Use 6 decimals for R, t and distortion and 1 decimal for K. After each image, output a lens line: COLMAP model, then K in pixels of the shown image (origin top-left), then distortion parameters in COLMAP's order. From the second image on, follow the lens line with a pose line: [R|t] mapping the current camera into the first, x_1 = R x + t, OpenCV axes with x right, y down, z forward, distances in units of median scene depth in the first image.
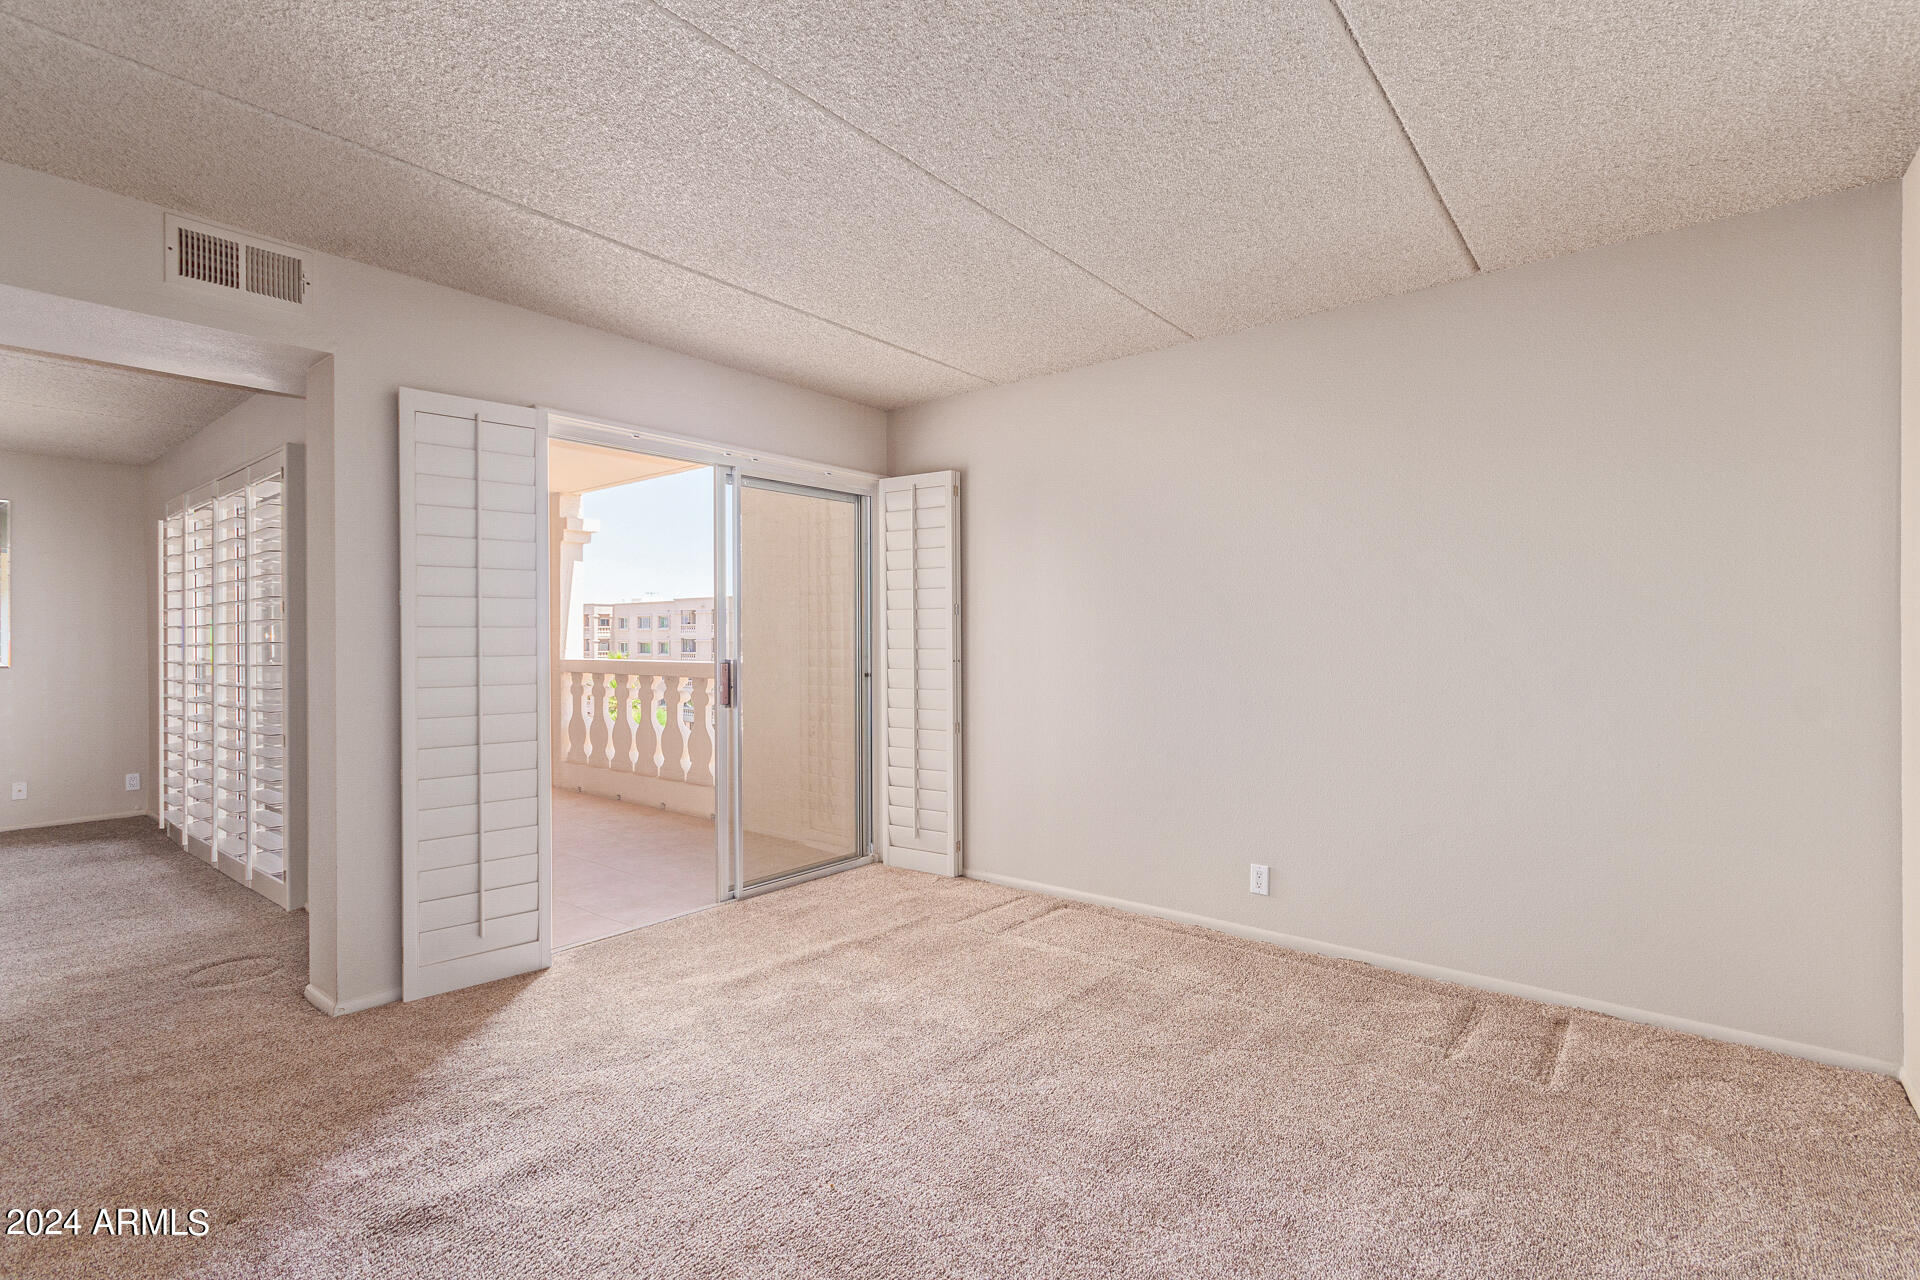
lens RADIAL K [[891.7, 0, 964.7], [0, 891.7, 633.8], [0, 0, 1]] dist [0.005034, 0.001116]
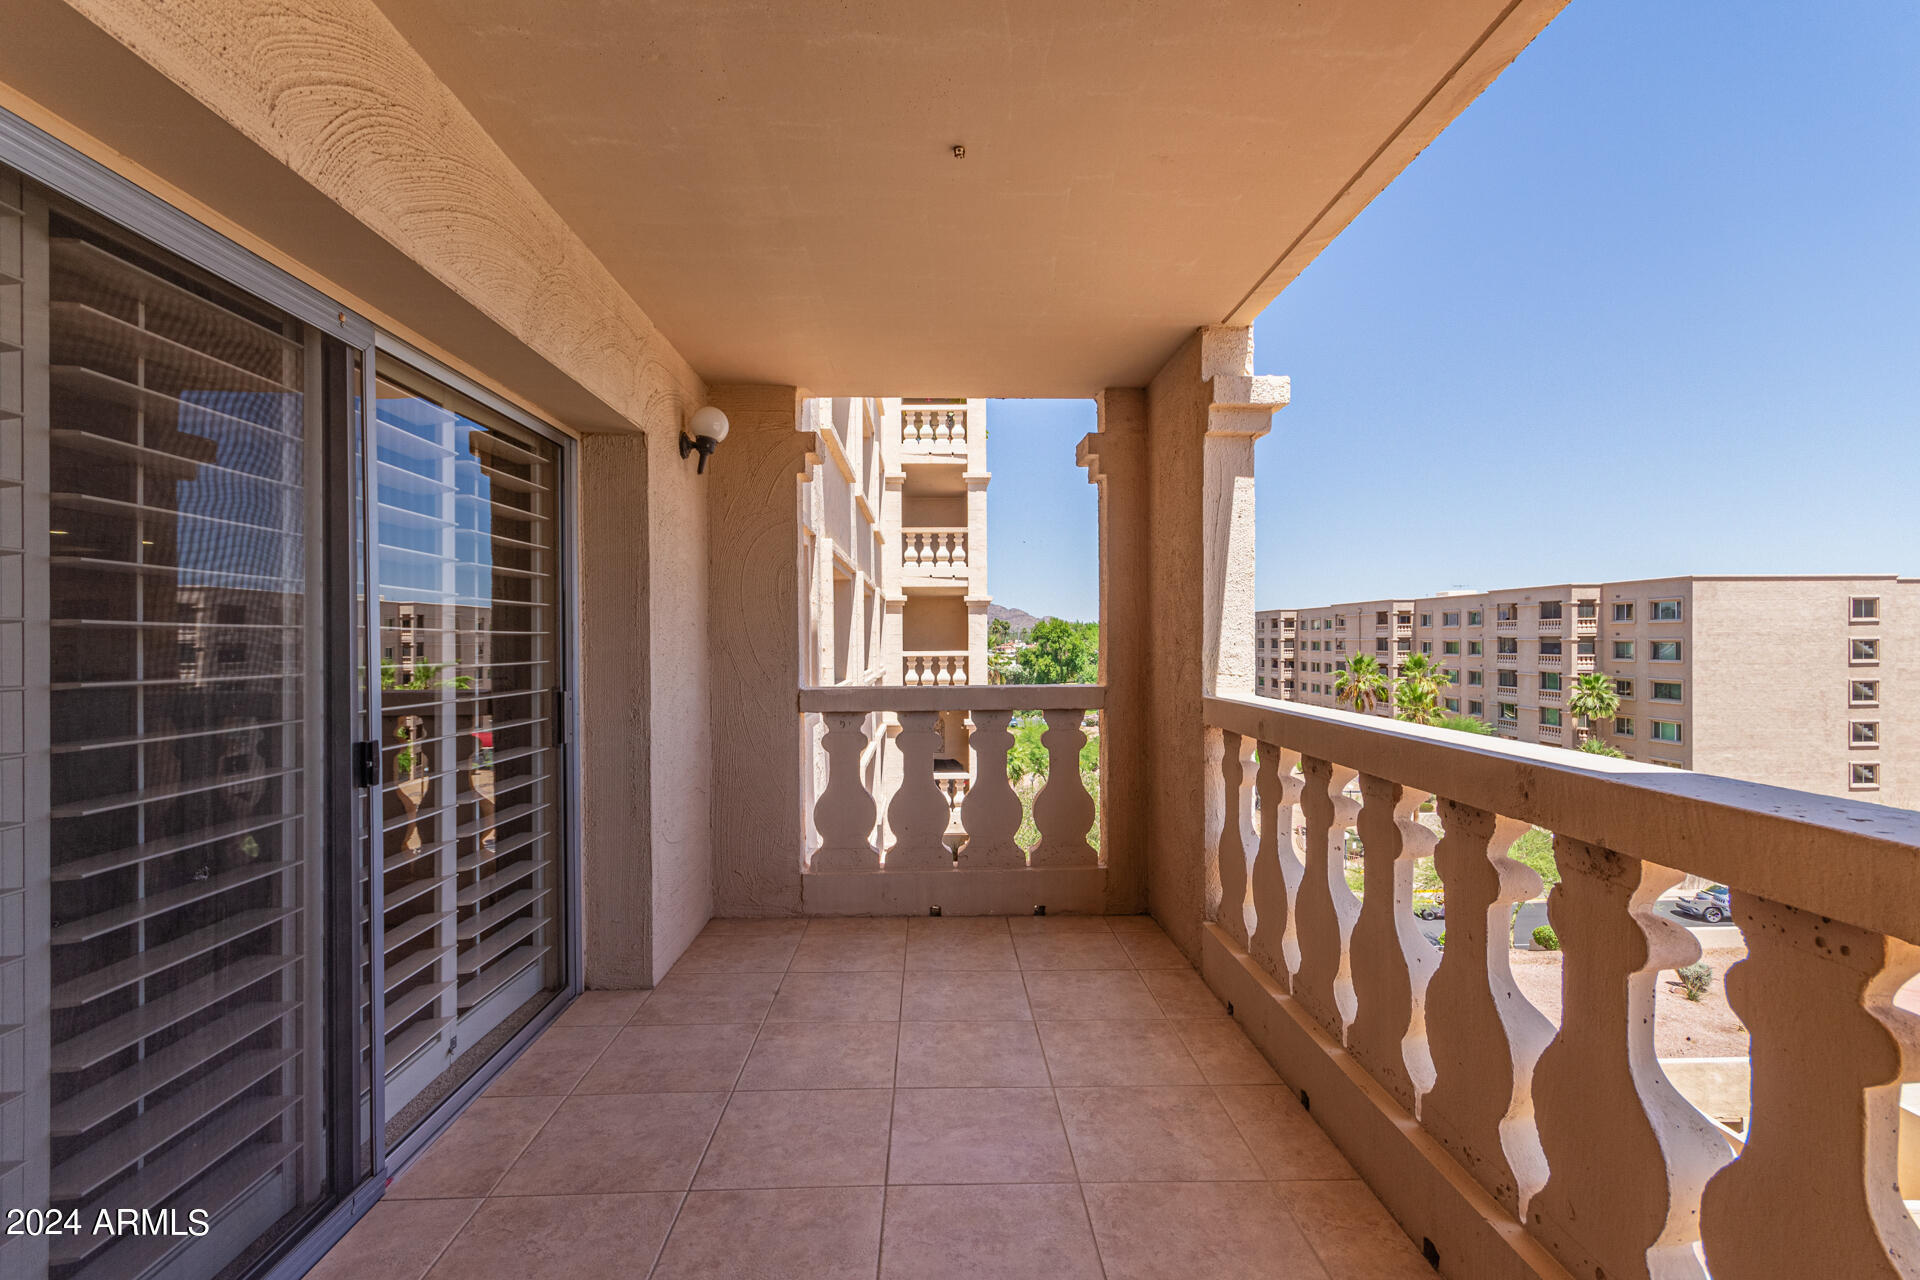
lens RADIAL K [[891.7, 0, 955.3], [0, 891.7, 651.6], [0, 0, 1]] dist [0.005034, 0.001116]
pose [[0.657679, 0.010159, -0.753230, -0.190873], [0.006282, 0.999800, 0.018969, -0.003737], [0.753272, -0.017207, 0.657484, 0.595910]]
